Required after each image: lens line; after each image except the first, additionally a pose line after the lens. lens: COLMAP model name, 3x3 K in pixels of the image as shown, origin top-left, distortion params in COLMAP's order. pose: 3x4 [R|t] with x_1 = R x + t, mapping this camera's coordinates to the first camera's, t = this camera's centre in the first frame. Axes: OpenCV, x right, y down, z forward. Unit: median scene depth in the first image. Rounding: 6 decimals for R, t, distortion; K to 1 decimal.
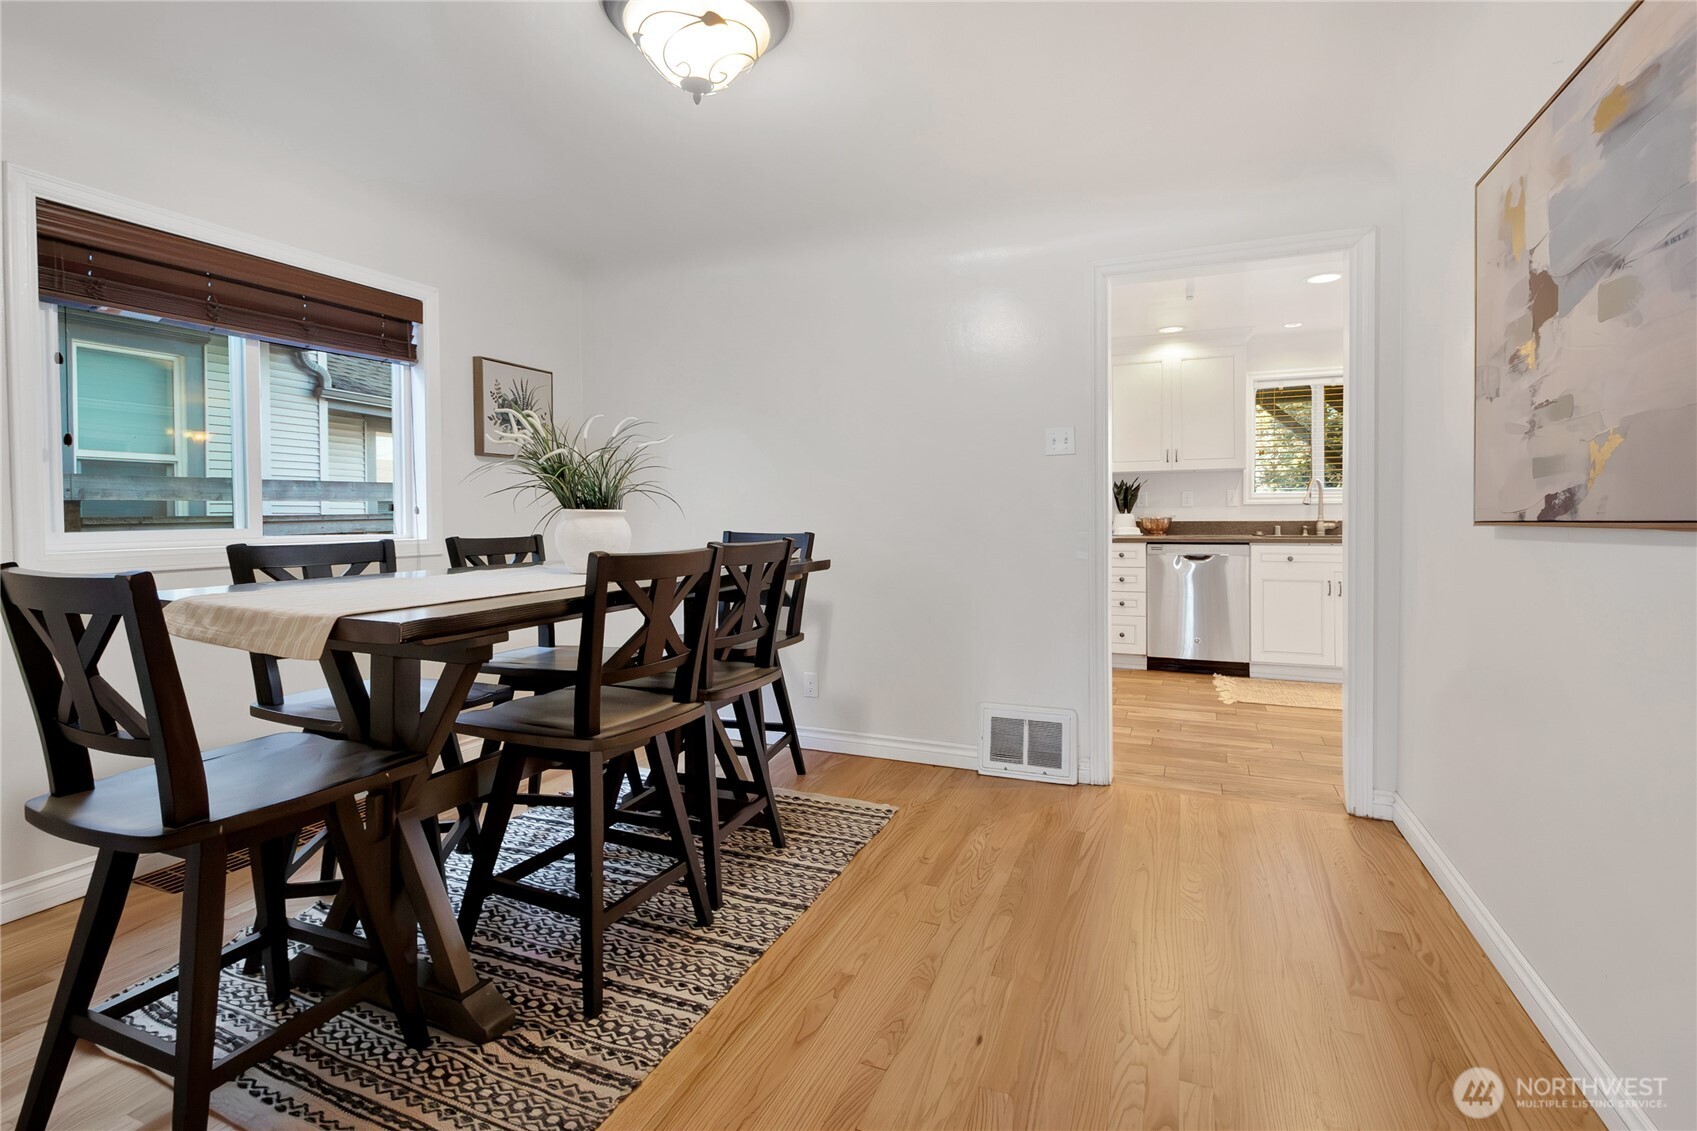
lens RADIAL K [[783.9, 0, 869.3], [0, 783.9, 522.8], [0, 0, 1]] dist [0.009796, -0.000464]
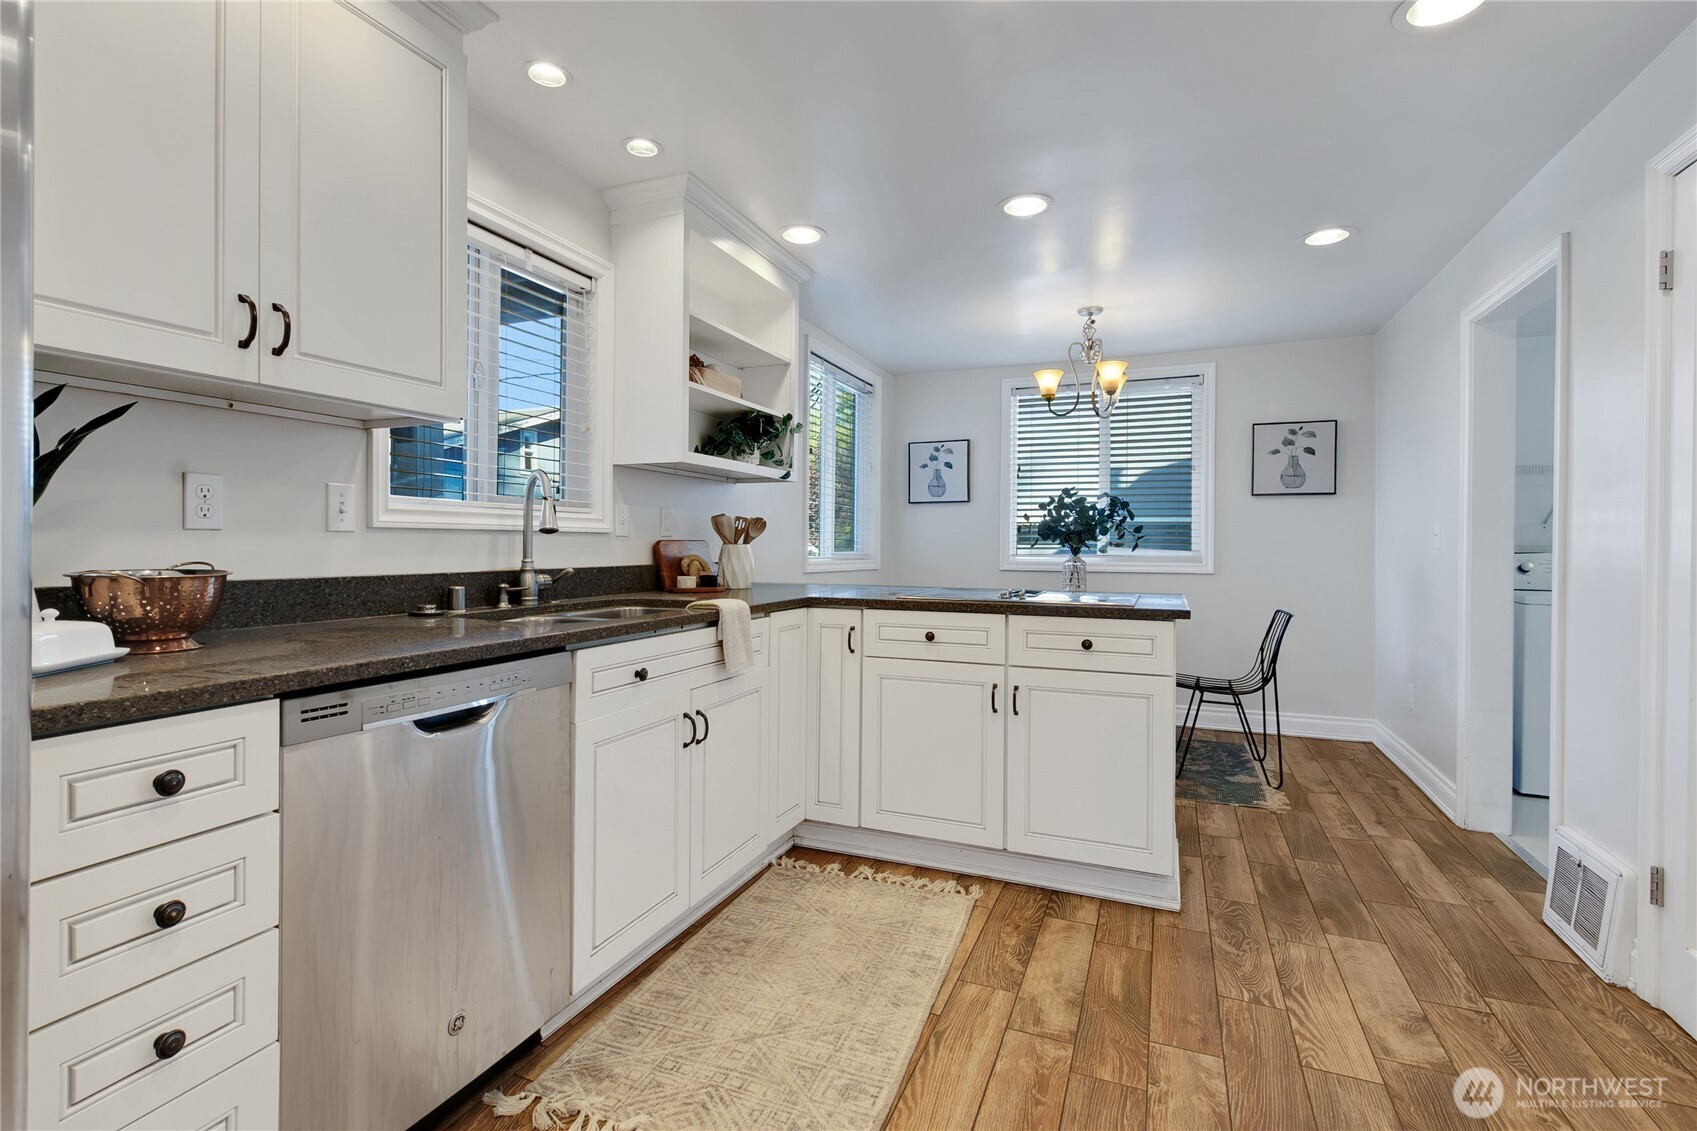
lens RADIAL K [[834.8, 0, 822.1], [0, 834.8, 538.0], [0, 0, 1]] dist [0.007016, -0.002210]
pose [[-0.003632, 0.013517, 0.999902, 0.118024], [0.002689, 0.999905, -0.013507, -0.013296], [-0.999990, 0.002640, -0.003668, 0.828433]]
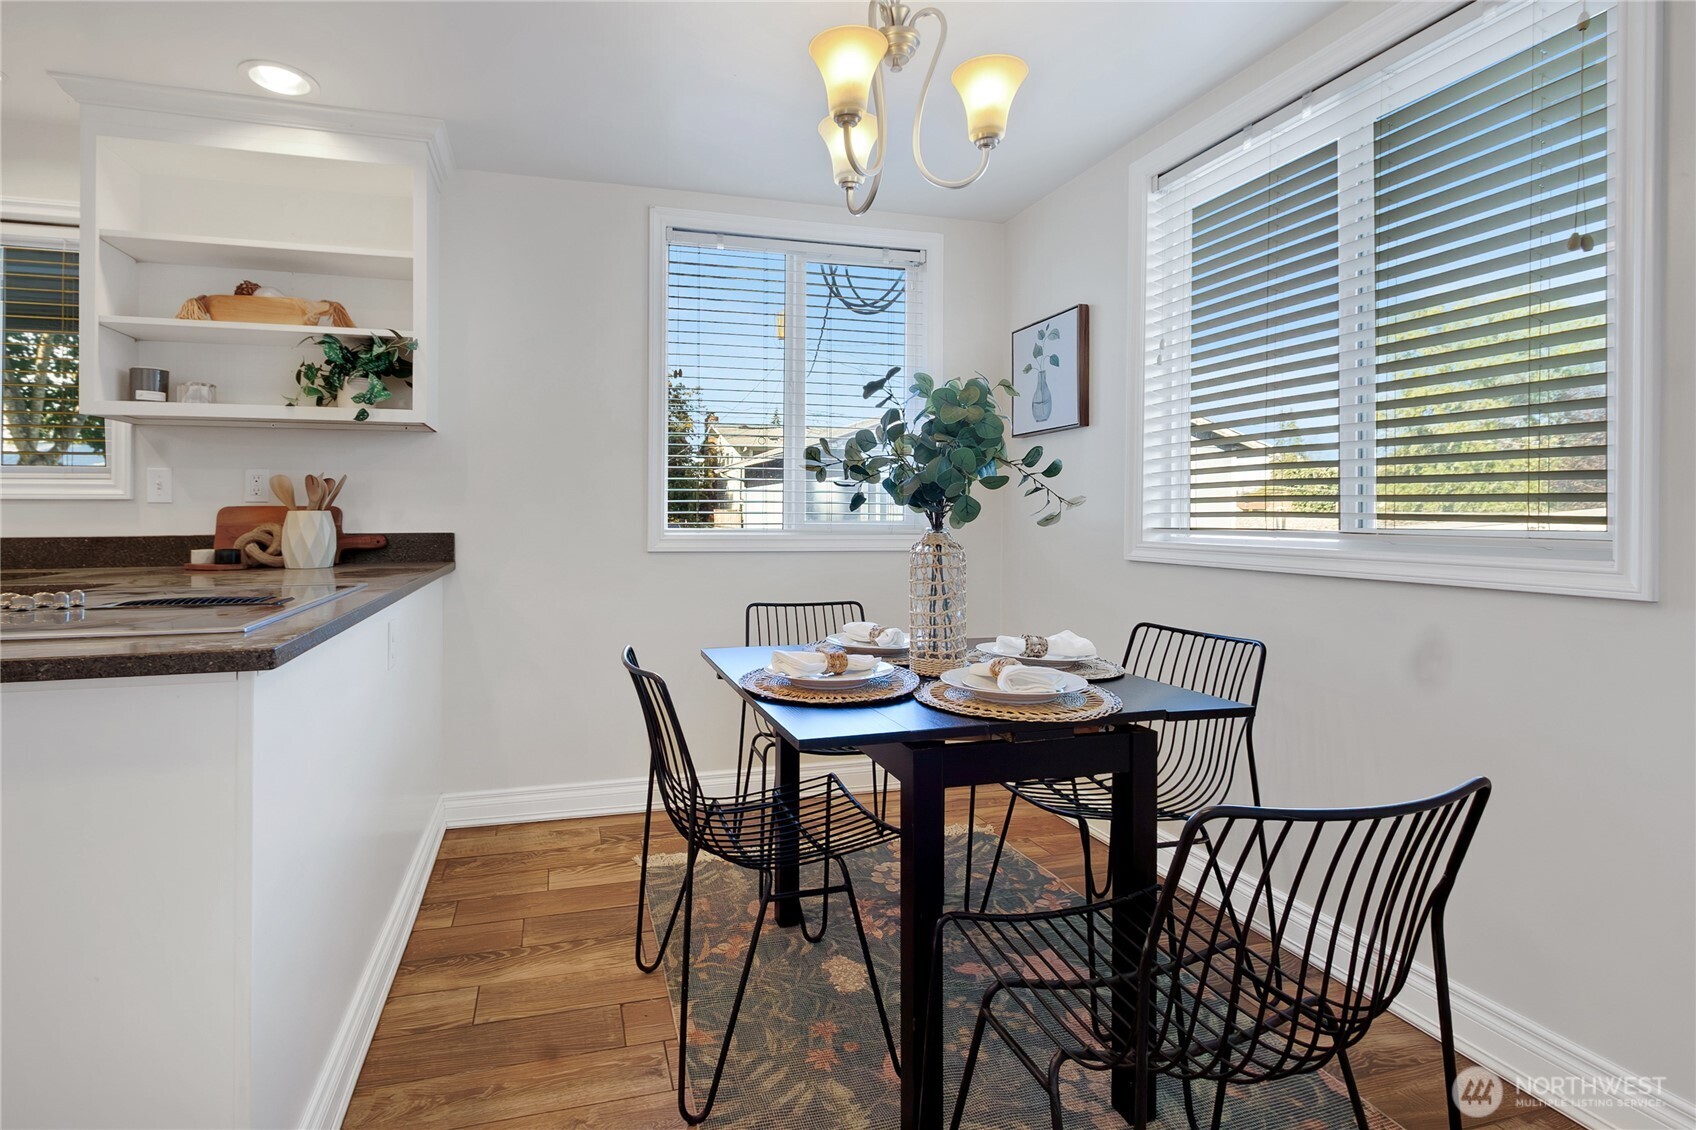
lens RADIAL K [[810.2, 0, 788.1], [0, 810.2, 511.3], [0, 0, 1]] dist [0.007334, -0.002414]
pose [[0.803031, 0.008593, 0.595875, 0.670125], [0.000271, 0.999891, -0.014785, -0.010372], [-0.595937, 0.012034, 0.802941, 0.356089]]
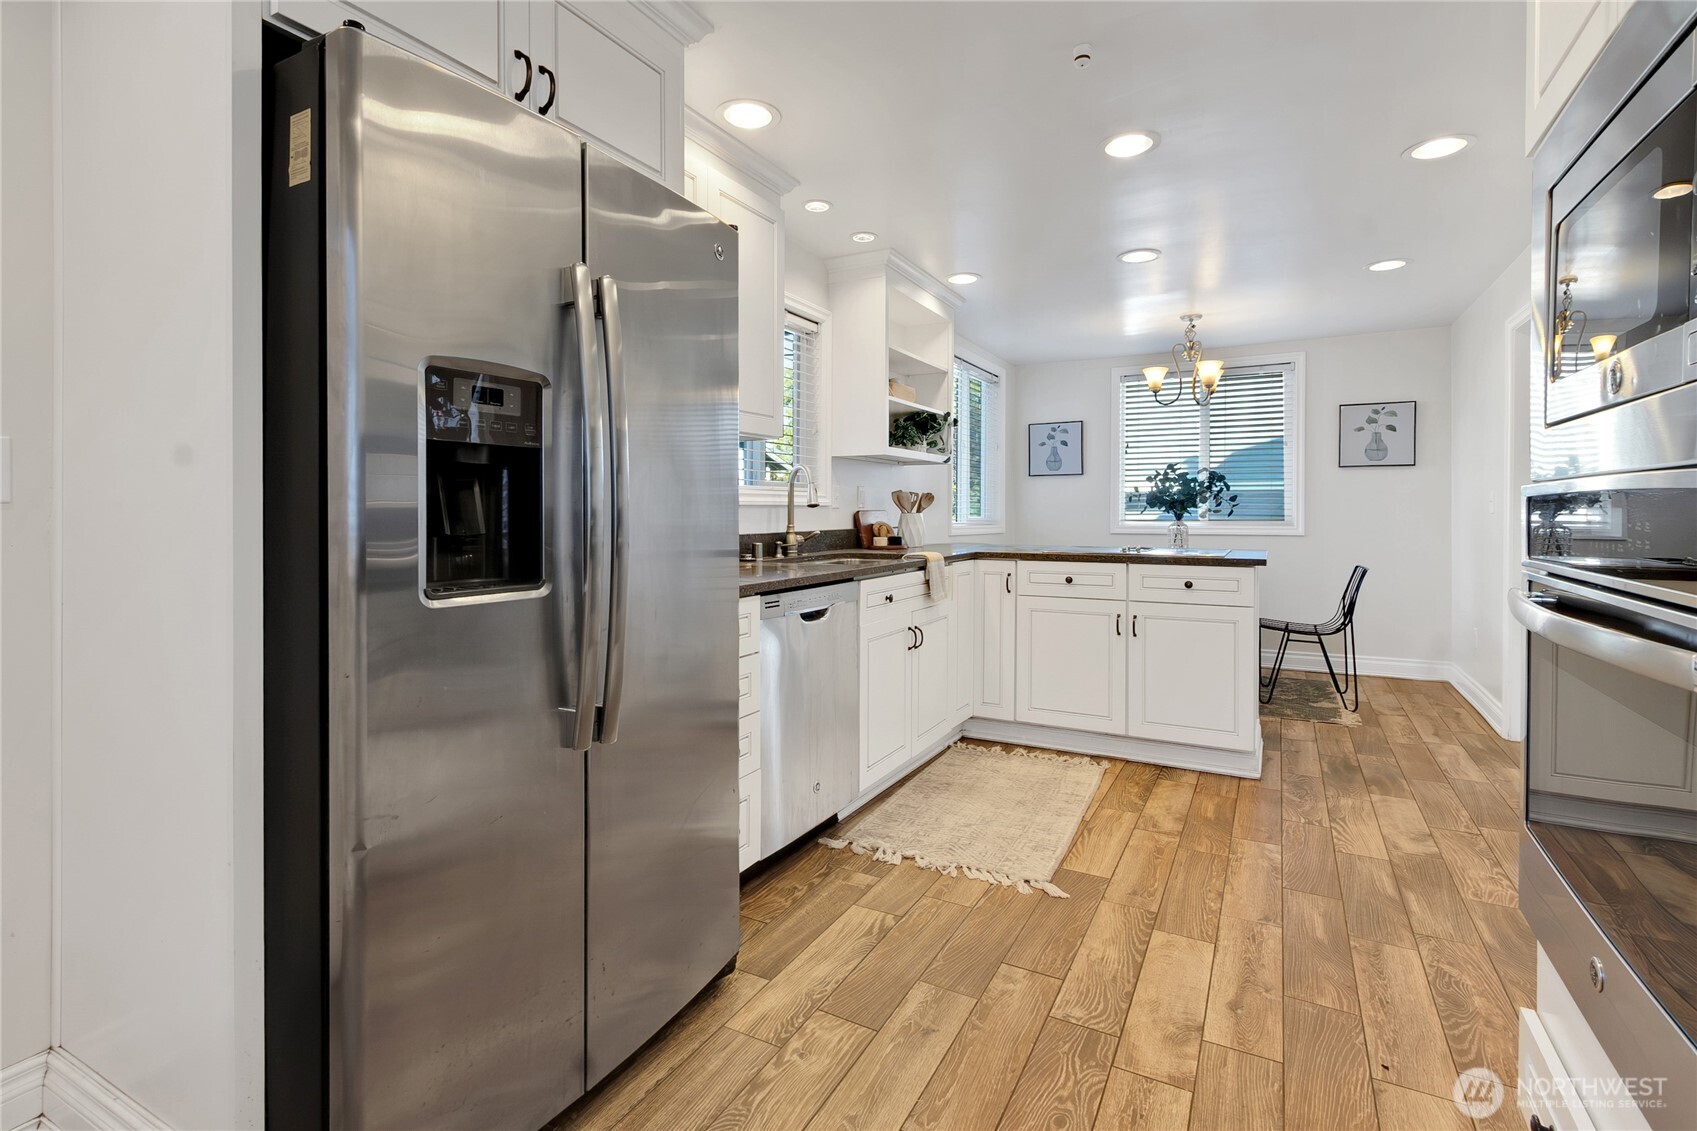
lens RADIAL K [[834.8, 0, 823.0], [0, 834.8, 517.5], [0, 0, 1]] dist [0.007016, -0.002210]
pose [[0.102492, -0.000914, 0.994733, -0.085200], [0.009599, 0.999954, -0.000070, -0.013902], [-0.994688, 0.009555, 0.102496, 0.892957]]
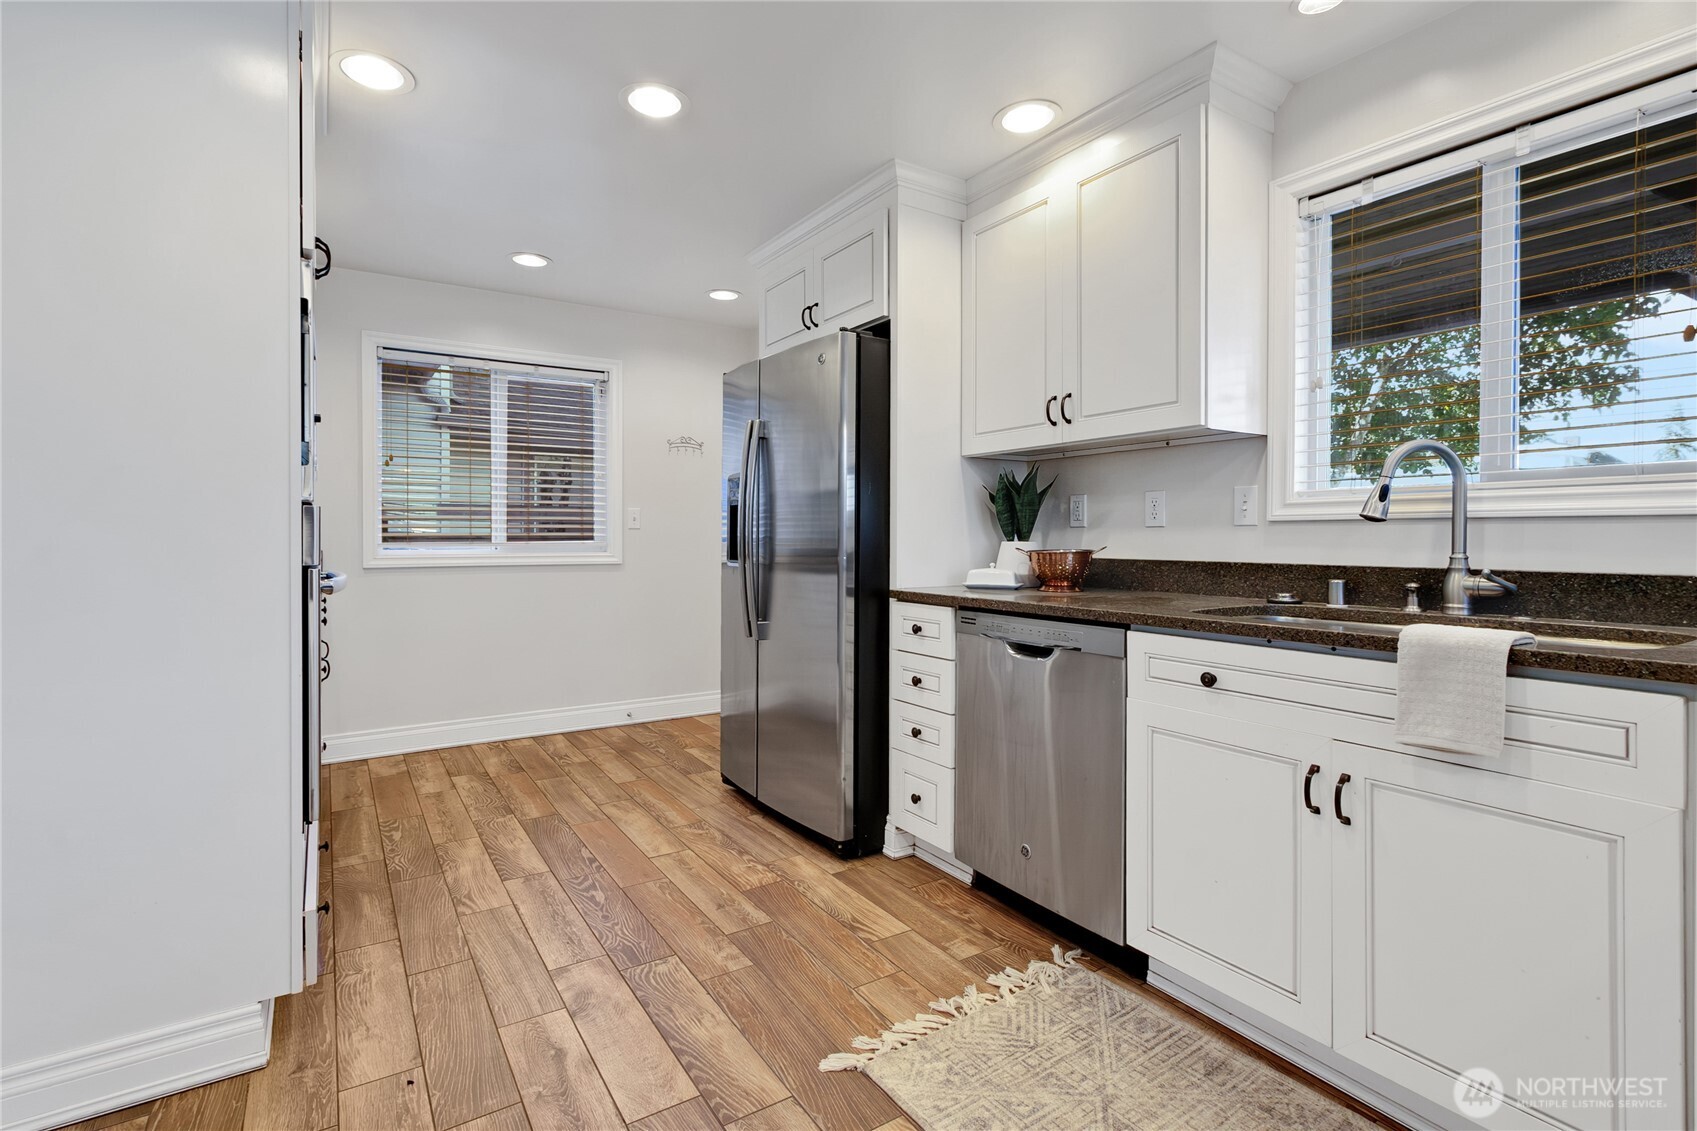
lens RADIAL K [[810.7, 0, 813.8], [0, 810.7, 538.3], [0, 0, 1]] dist [0.007334, -0.002414]
pose [[0.806374, 0.010563, -0.591312, 0.546833], [-0.013298, 0.999912, -0.000271, -0.011615], [0.591257, 0.008082, 0.806443, 0.560120]]
